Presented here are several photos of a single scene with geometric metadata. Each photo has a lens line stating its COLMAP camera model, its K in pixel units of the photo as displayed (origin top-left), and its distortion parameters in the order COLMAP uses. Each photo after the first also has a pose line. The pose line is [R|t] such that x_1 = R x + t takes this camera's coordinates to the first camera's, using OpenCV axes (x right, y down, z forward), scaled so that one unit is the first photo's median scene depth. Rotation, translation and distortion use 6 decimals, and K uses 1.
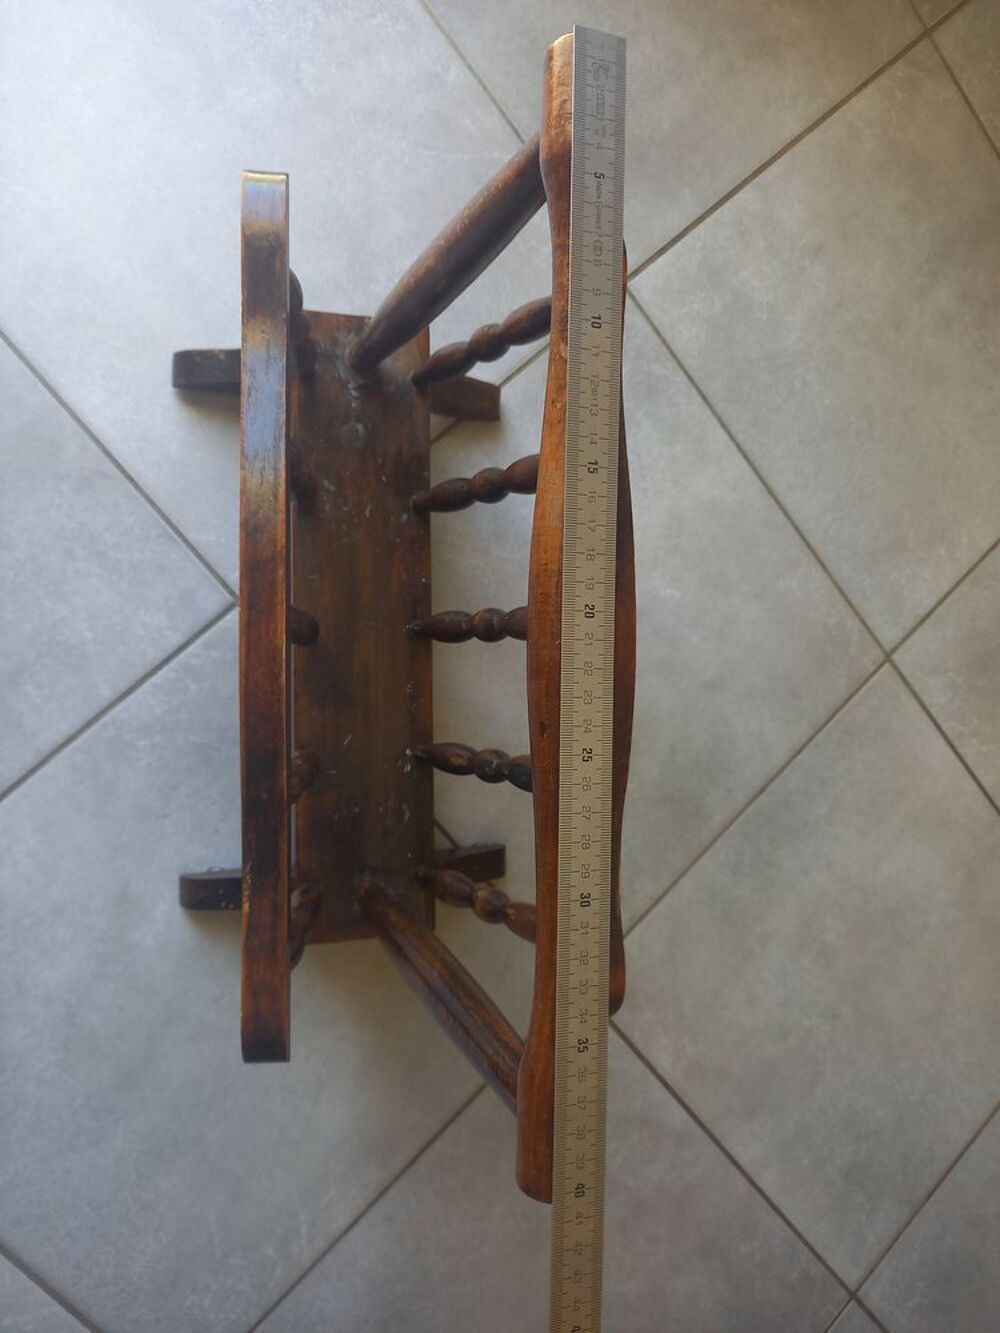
lens RADIAL K [[973.7, 0, 503.7], [0, 973.7, 672.1], [0, 0, 1]] dist [0.005729, -0.008106]
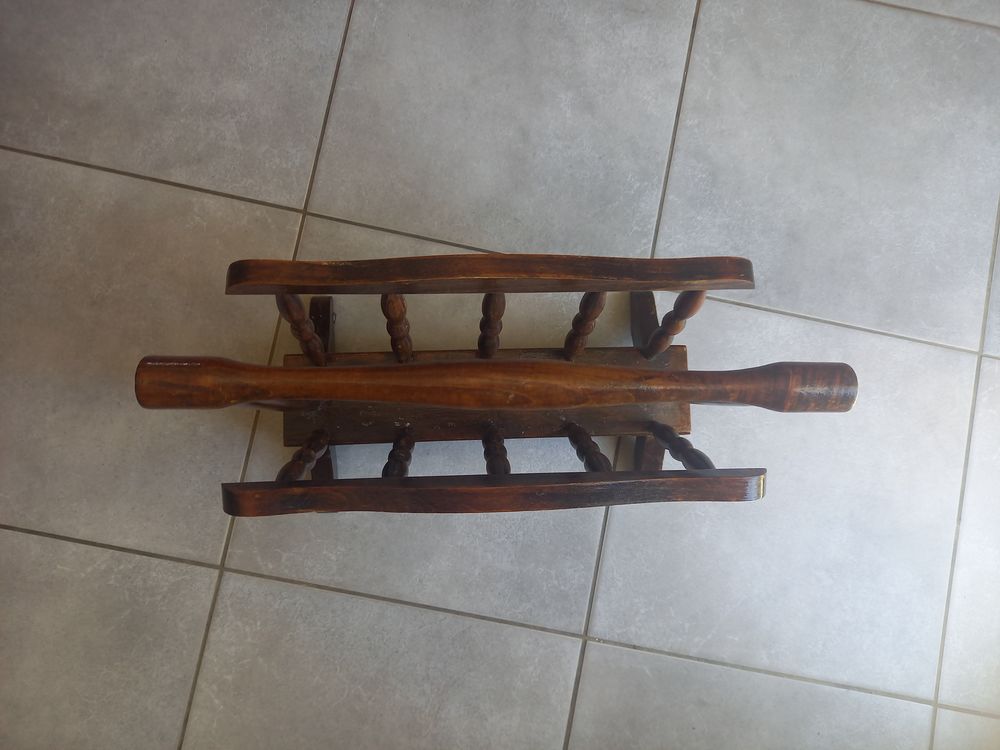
lens RADIAL K [[730.4, 0, 501.7], [0, 730.4, 375.3], [0, 0, 1]] dist [0.005729, -0.008106]
pose [[-0.729478, 0.543201, -0.415686, 0.419871], [-0.609462, -0.792064, 0.034495, -0.073644], [-0.310512, 0.278508, 0.908854, 0.013012]]
